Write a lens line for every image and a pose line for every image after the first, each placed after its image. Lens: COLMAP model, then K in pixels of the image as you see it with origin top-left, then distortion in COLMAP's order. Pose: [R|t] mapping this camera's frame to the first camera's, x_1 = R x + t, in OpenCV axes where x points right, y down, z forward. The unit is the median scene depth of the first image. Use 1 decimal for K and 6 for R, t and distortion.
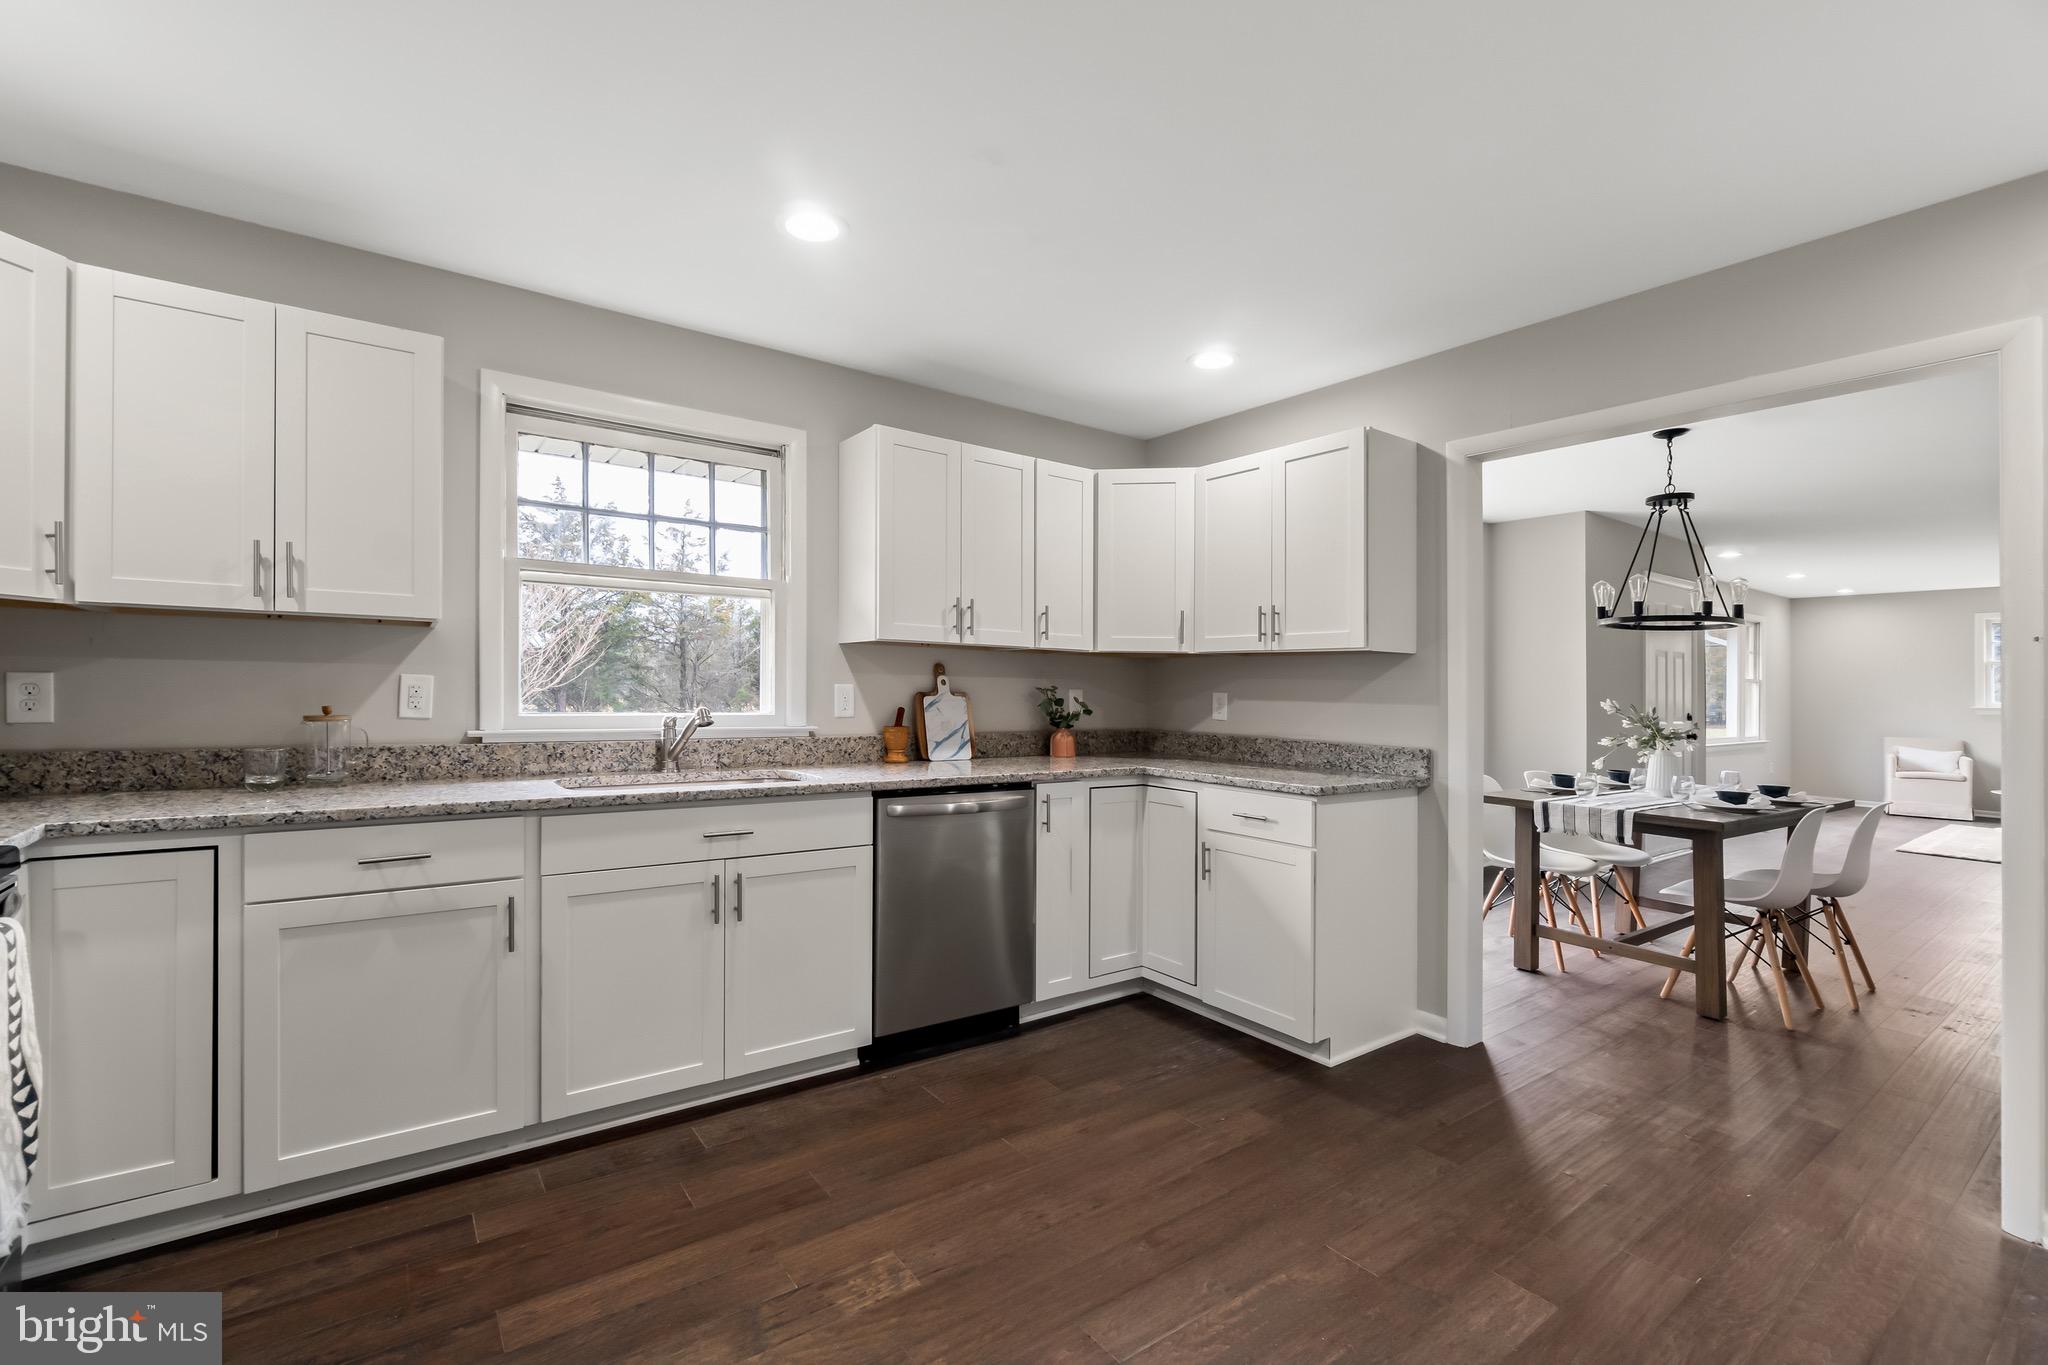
lens RADIAL K [[880.1, 0, 994.6], [0, 880.1, 688.1], [0, 0, 1]] dist [-0.002325, -0.000421]
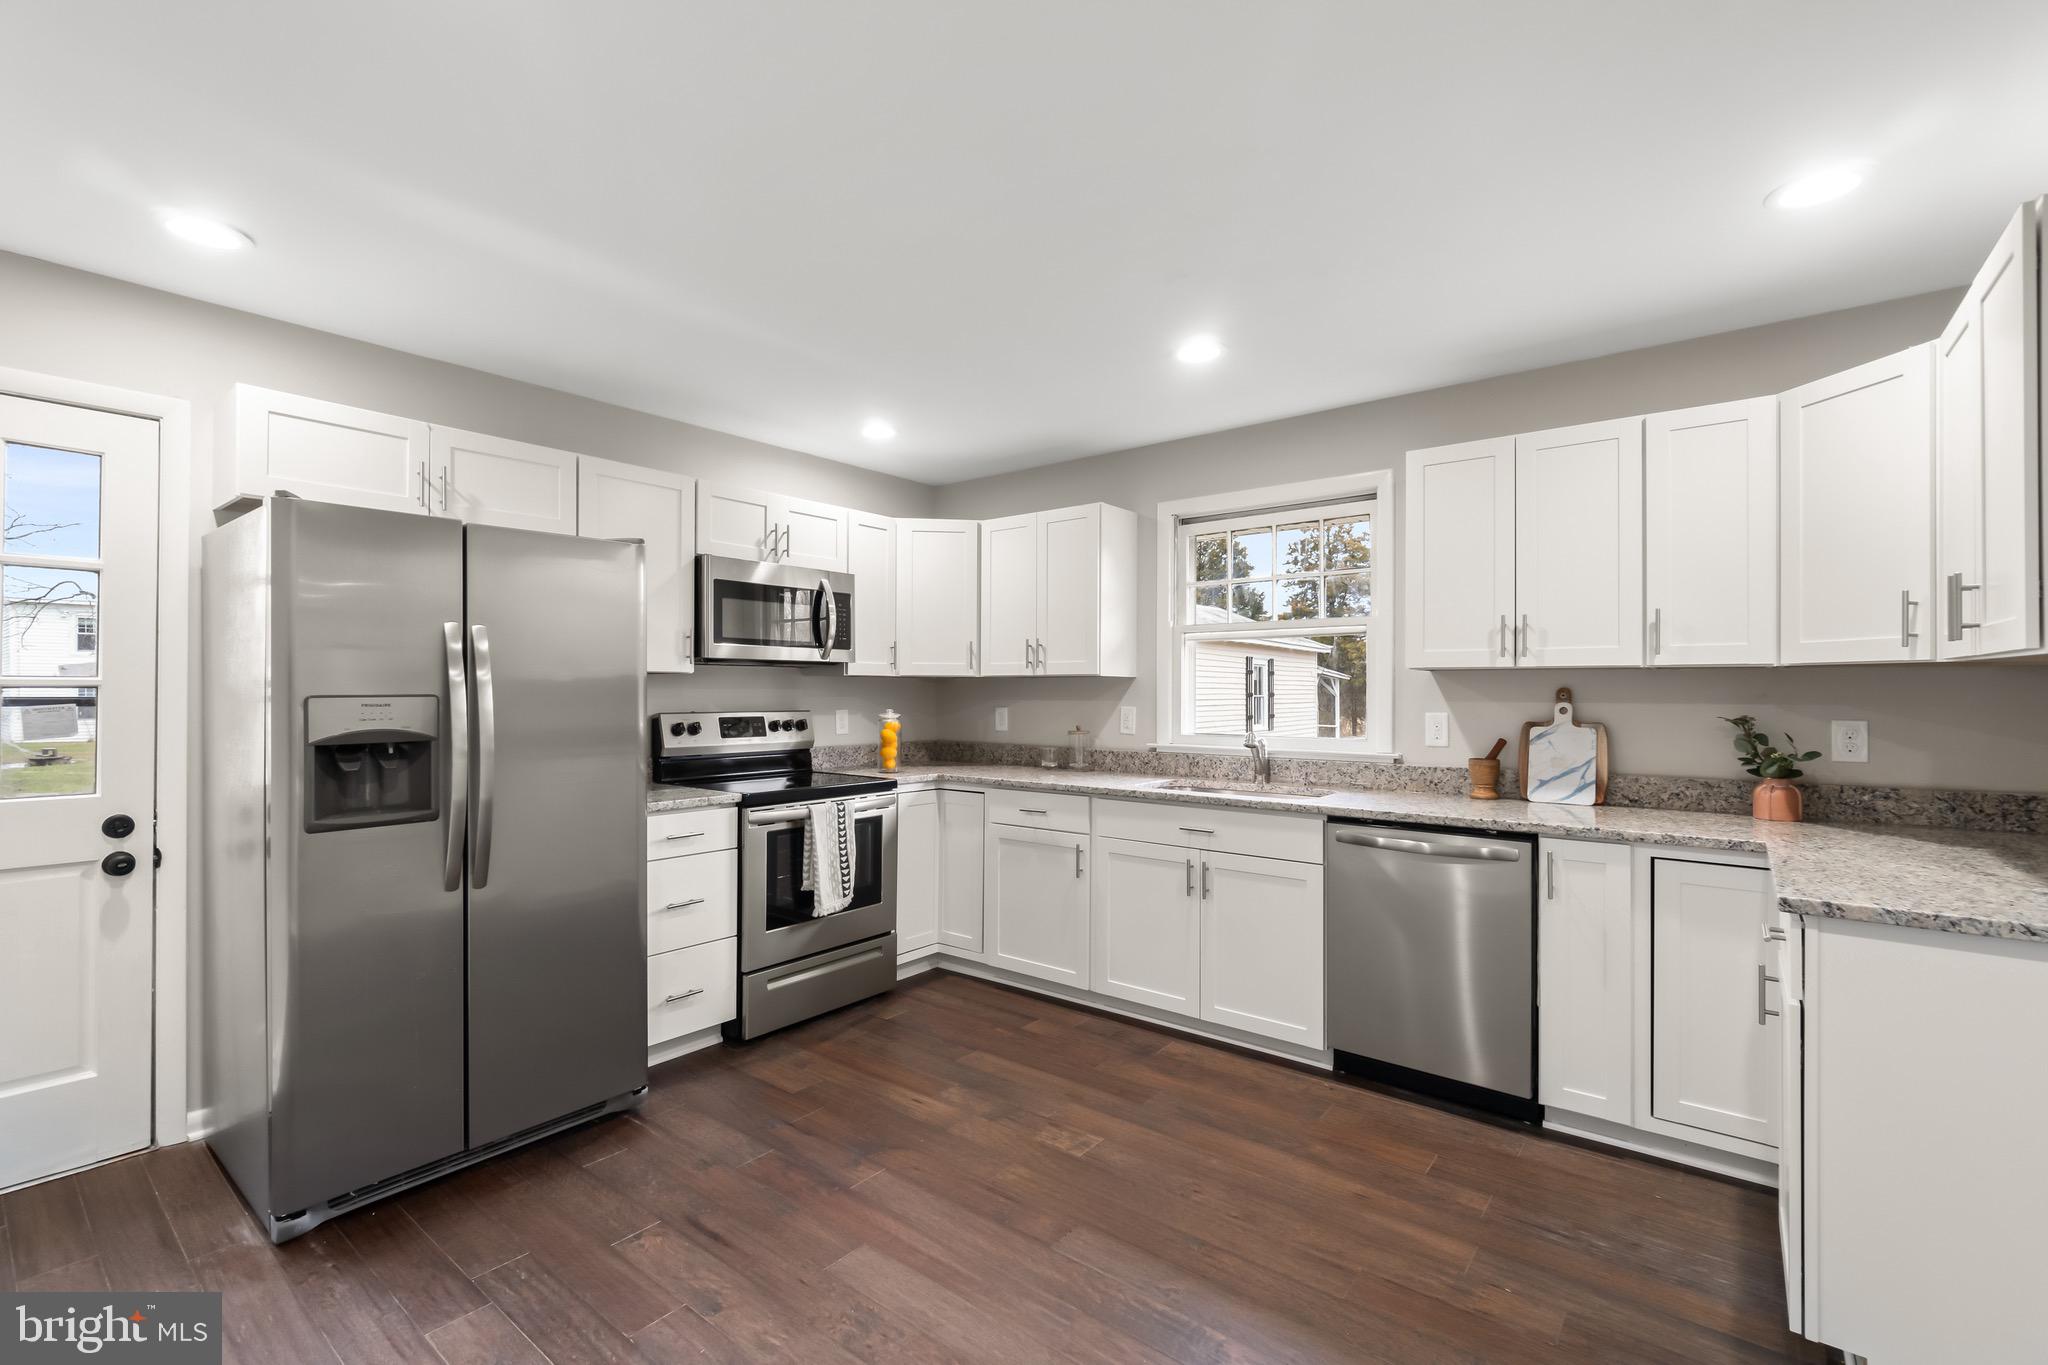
lens RADIAL K [[880.1, 0, 994.6], [0, 880.1, 688.1], [0, 0, 1]] dist [-0.002325, -0.000421]
pose [[0.265842, -0.019702, -0.963815, 0.683462], [0.005489, 0.999806, -0.018923, -0.016947], [0.964001, -0.000260, 0.265898, 0.281621]]
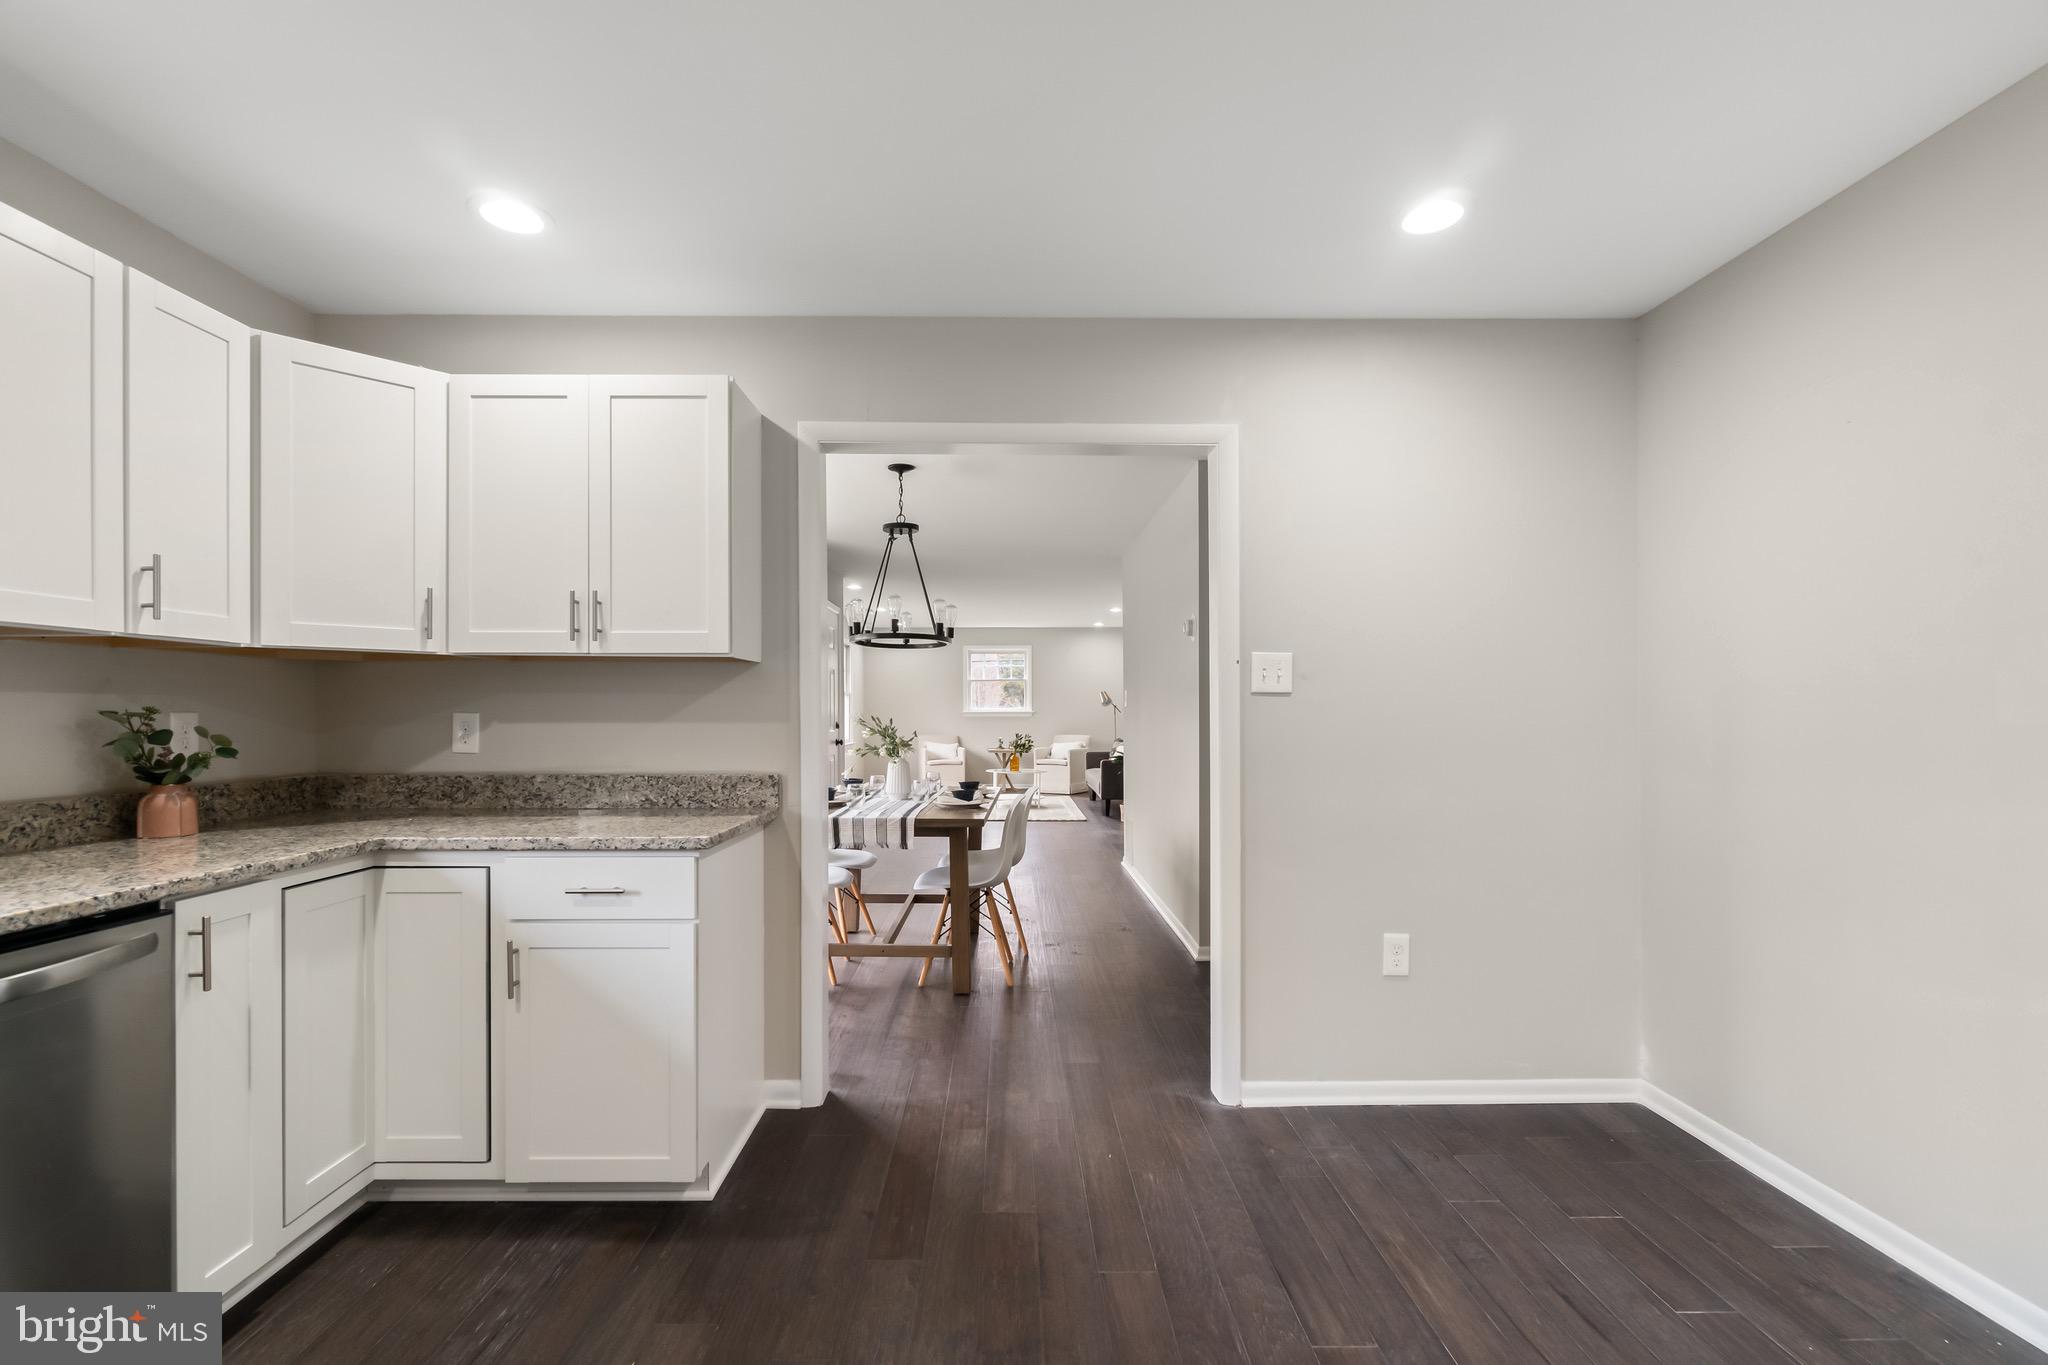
lens RADIAL K [[902.7, 0, 1000.1], [0, 902.7, 702.1], [0, 0, 1]] dist [-0.003162, -0.000433]
pose [[0.572544, -0.010515, 0.819806, -0.100450], [0.010688, 0.999929, 0.005361, -0.003396], [-0.819804, 0.005693, 0.572616, 0.303964]]
